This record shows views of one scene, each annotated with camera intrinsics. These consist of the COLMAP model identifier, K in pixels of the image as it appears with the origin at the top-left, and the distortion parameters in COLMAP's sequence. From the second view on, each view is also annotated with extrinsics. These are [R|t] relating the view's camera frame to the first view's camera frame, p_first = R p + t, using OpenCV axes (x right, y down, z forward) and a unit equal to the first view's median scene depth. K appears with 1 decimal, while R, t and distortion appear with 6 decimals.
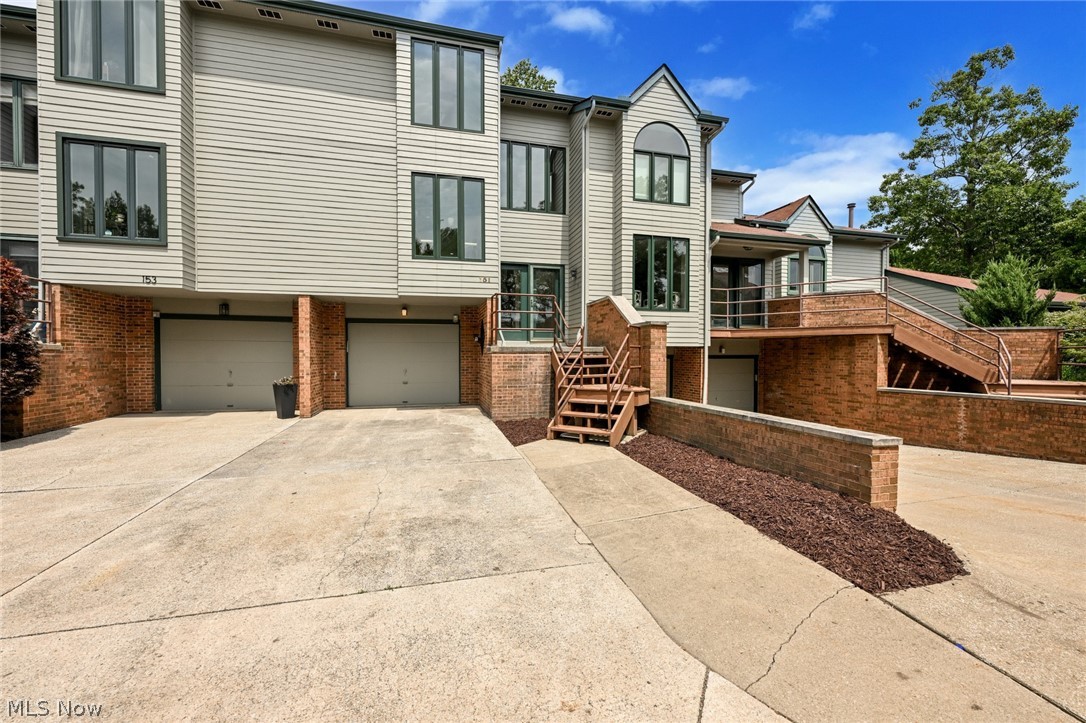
lens RADIAL K [[429.6, 0, 543.4], [0, 429.6, 357.7], [0, 0, 1]] dist [-0.002851, -0.000076]
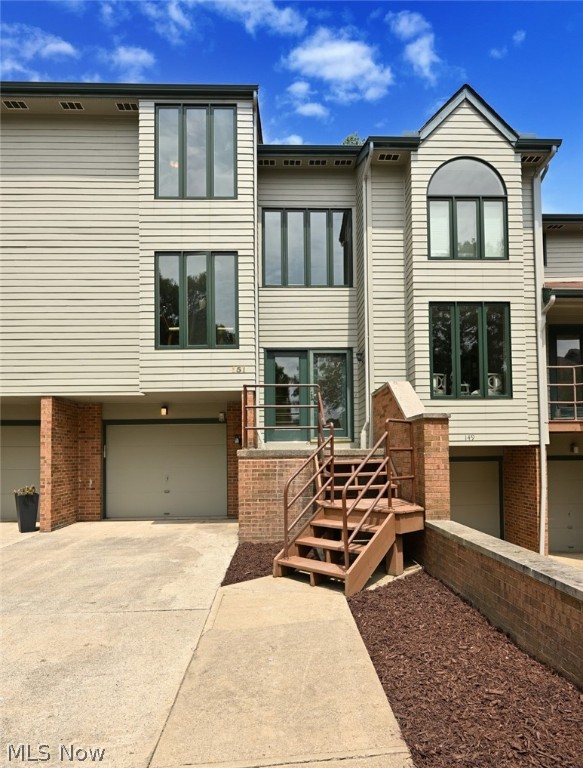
lens RADIAL K [[456.9, 0, 298.4], [0, 456.9, 432.6], [0, 0, 1]] dist [-0.000377, -0.001682]
pose [[0.975151, -0.020883, -0.220554, 0.171865], [0.009617, 0.998599, -0.052035, -0.012248], [0.221332, 0.048621, 0.973986, 0.170099]]
